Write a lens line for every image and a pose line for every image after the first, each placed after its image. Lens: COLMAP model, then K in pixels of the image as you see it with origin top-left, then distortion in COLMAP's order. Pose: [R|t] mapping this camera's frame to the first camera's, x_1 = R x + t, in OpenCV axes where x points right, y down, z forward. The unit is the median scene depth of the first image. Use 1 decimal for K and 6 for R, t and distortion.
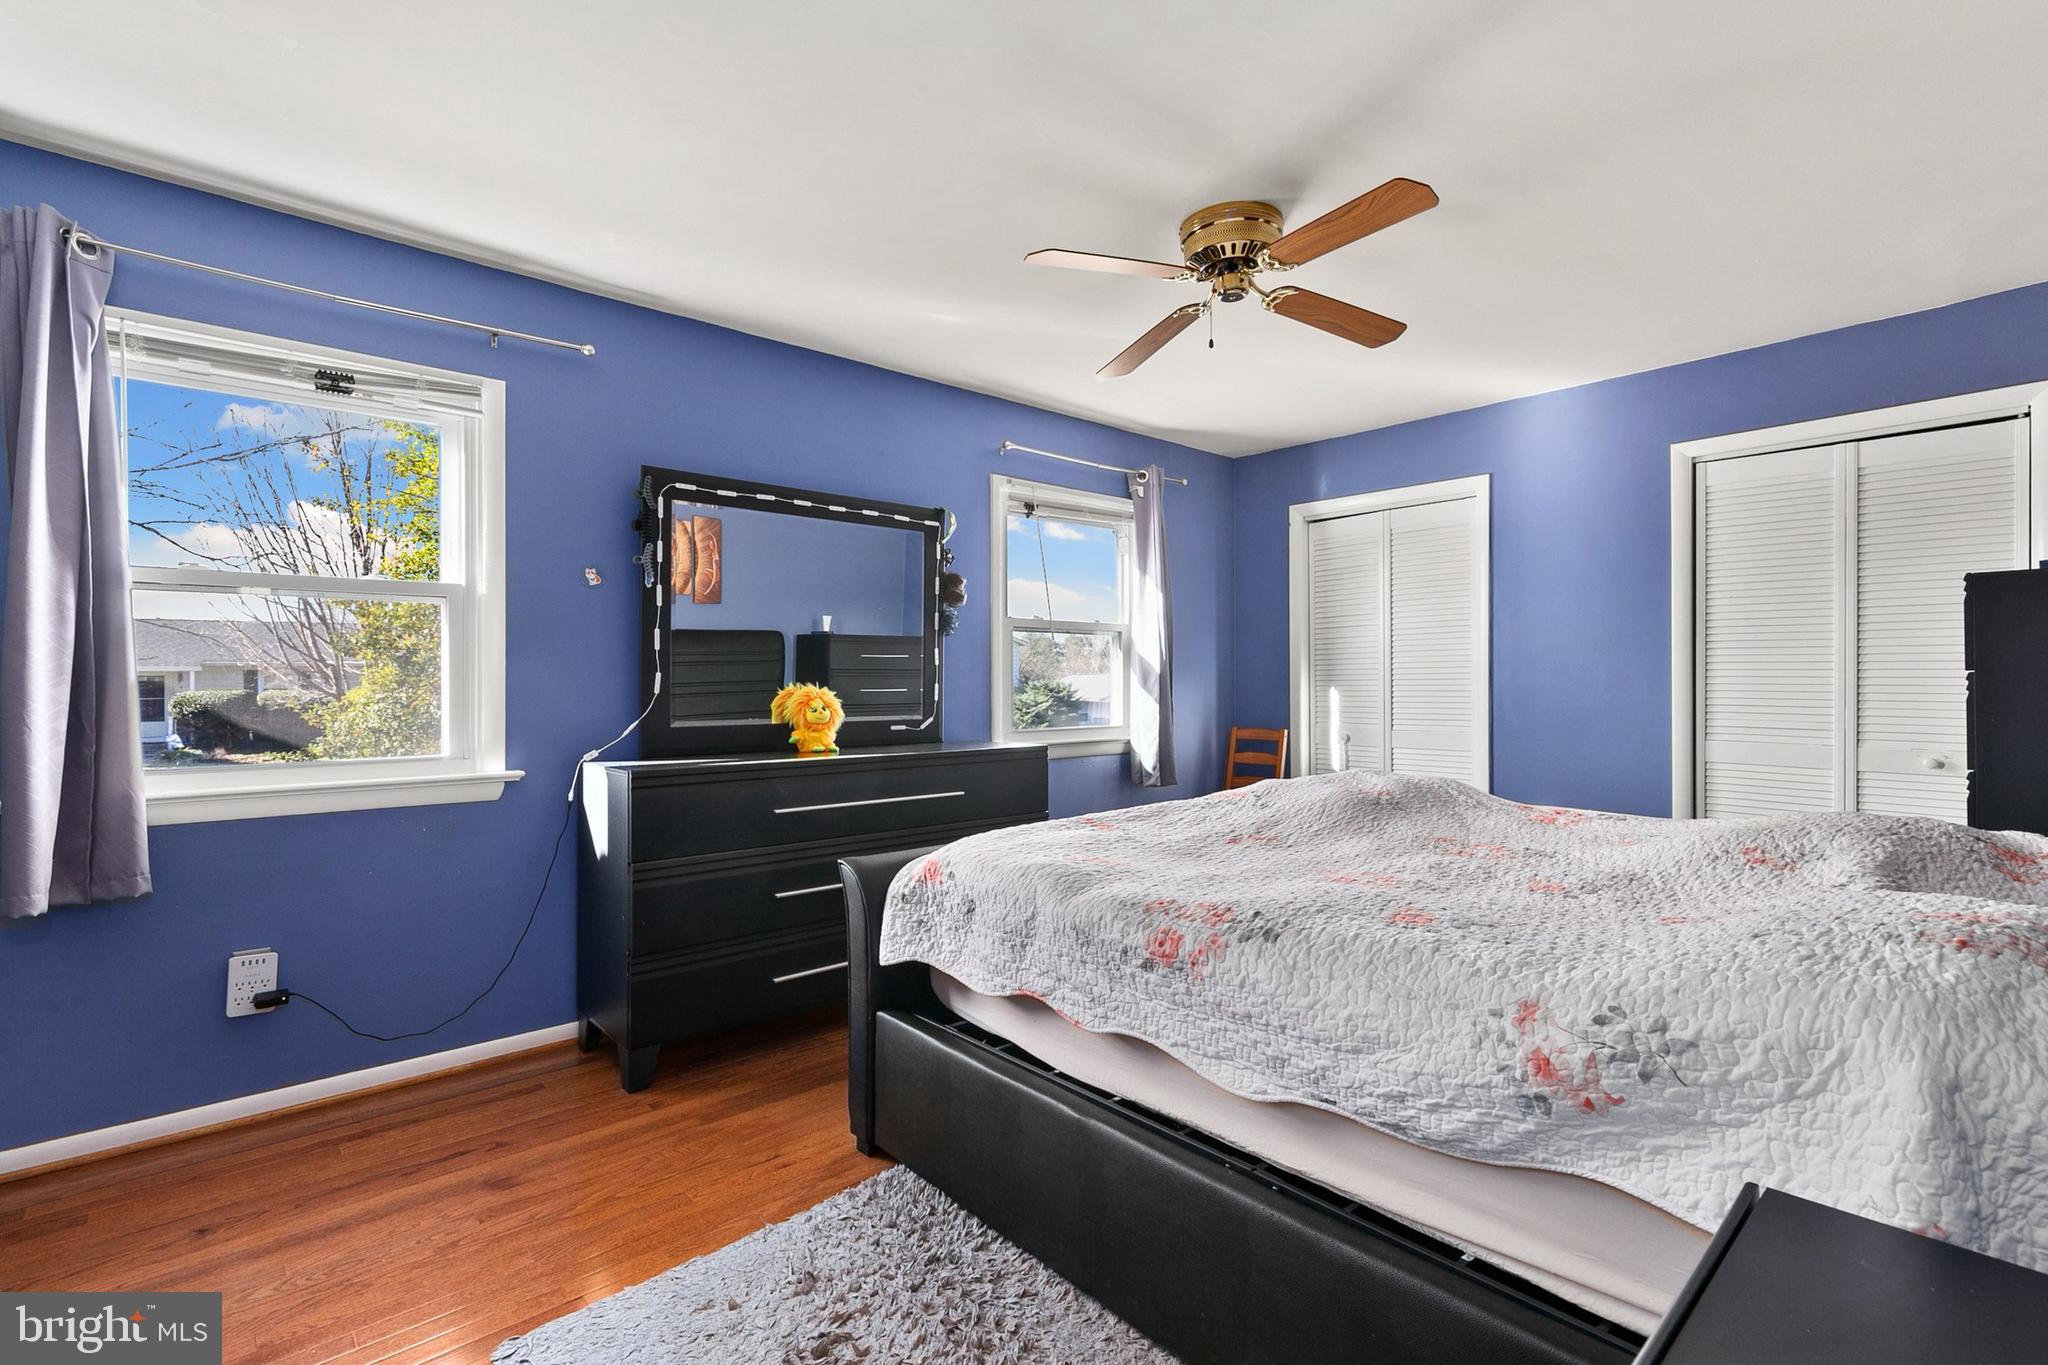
lens RADIAL K [[931.9, 0, 1017.2], [0, 931.9, 694.2], [0, 0, 1]] dist [0.009909, -0.003080]
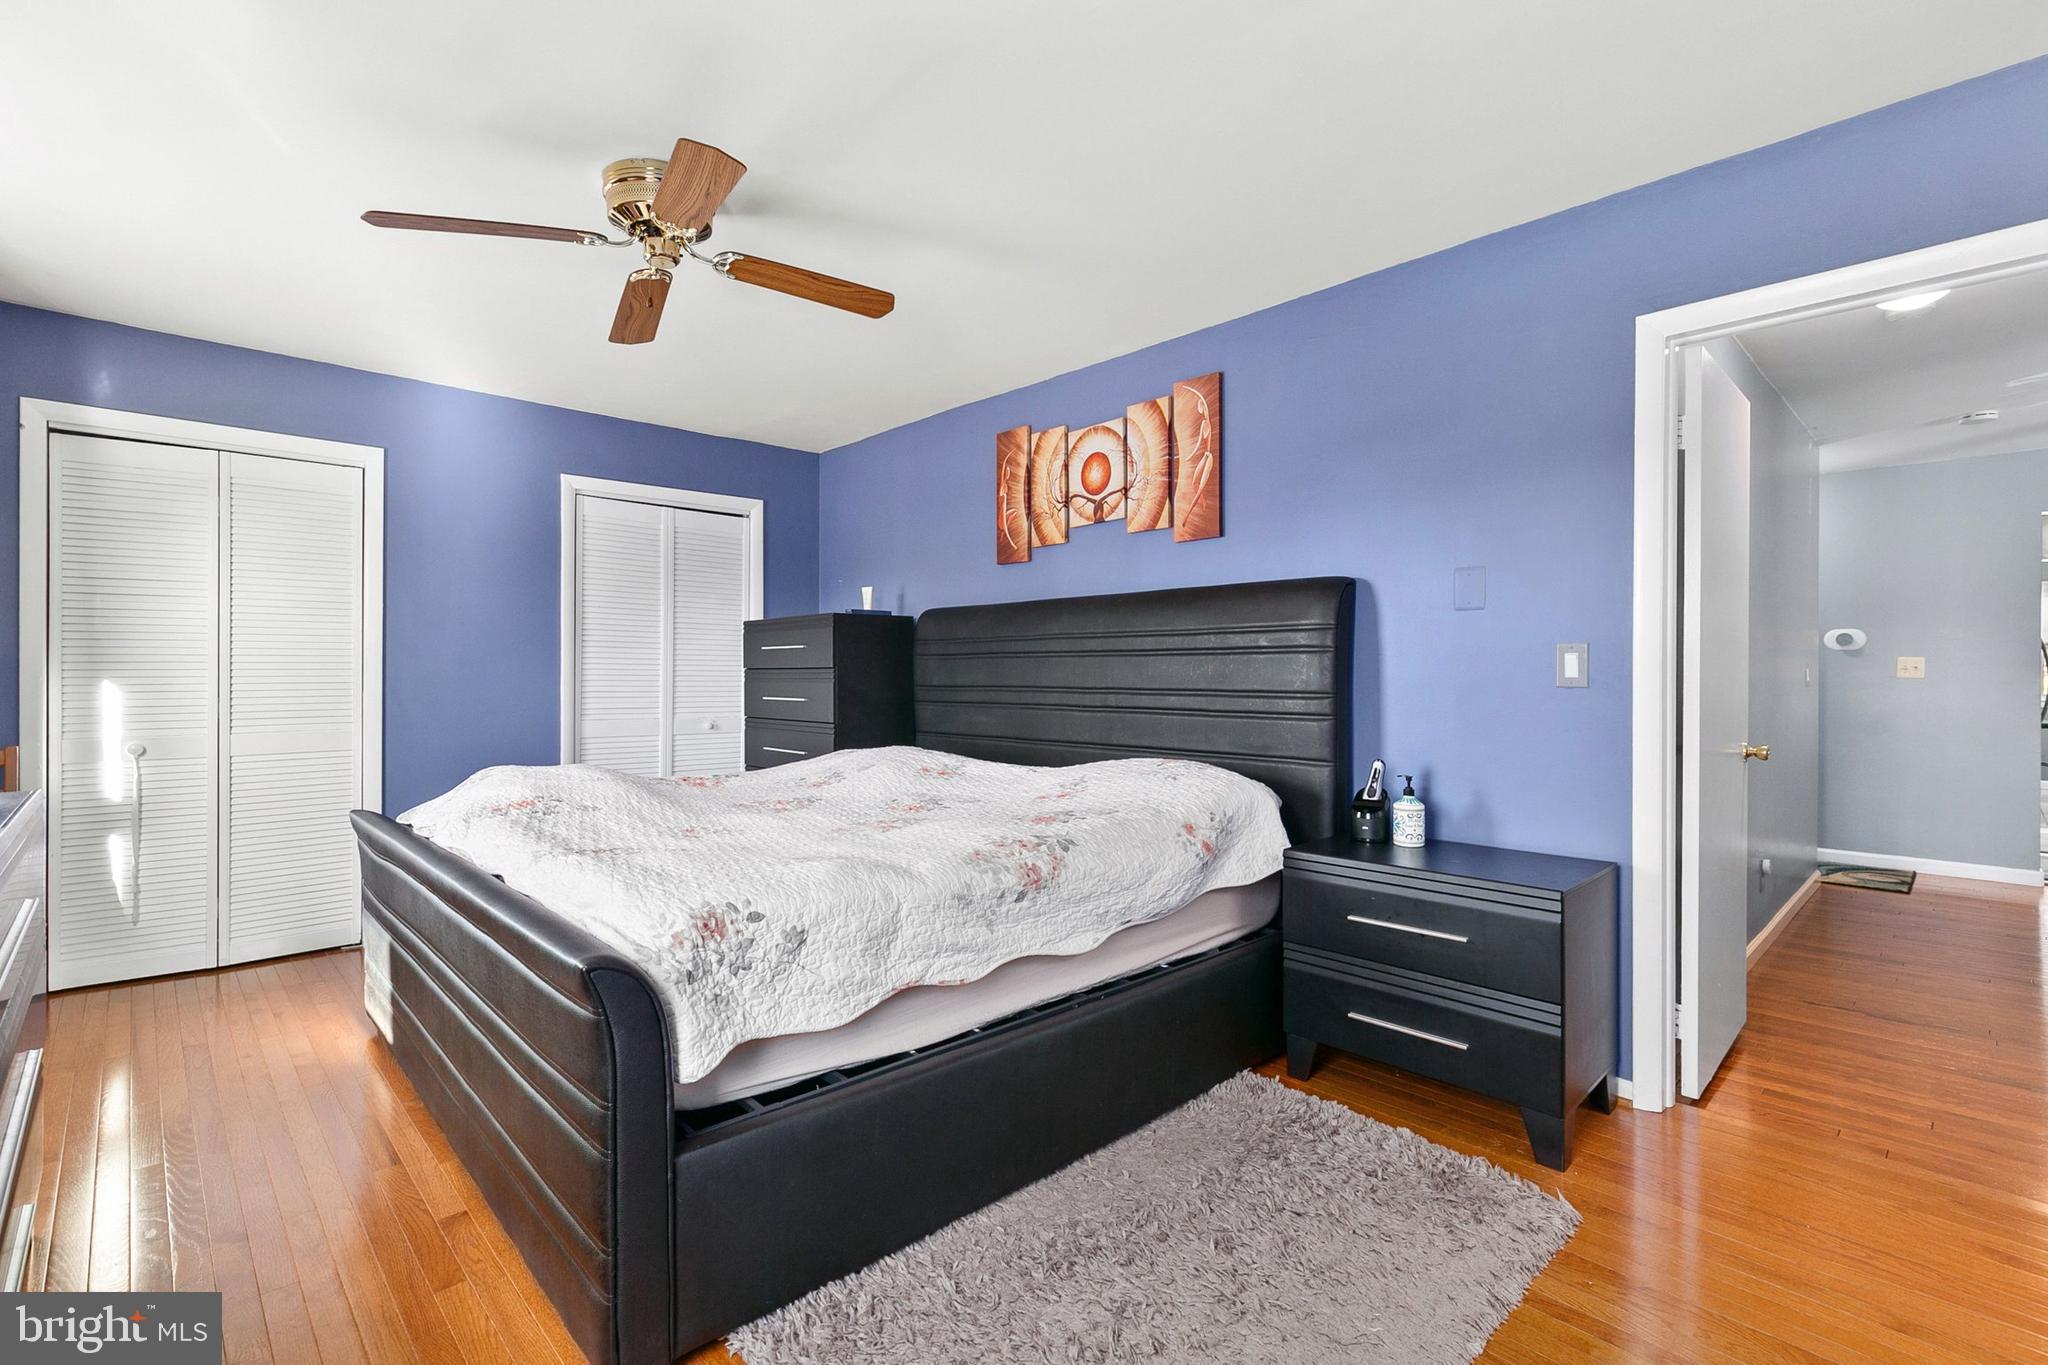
lens RADIAL K [[931.9, 0, 1018.7], [0, 931.9, 662.1], [0, 0, 1]] dist [0.009909, -0.003080]
pose [[-0.026859, 0.013240, 0.999552, -0.997464], [0.010464, 0.999861, -0.012962, -0.011949], [-0.999584, 0.010112, -0.026994, 0.906043]]
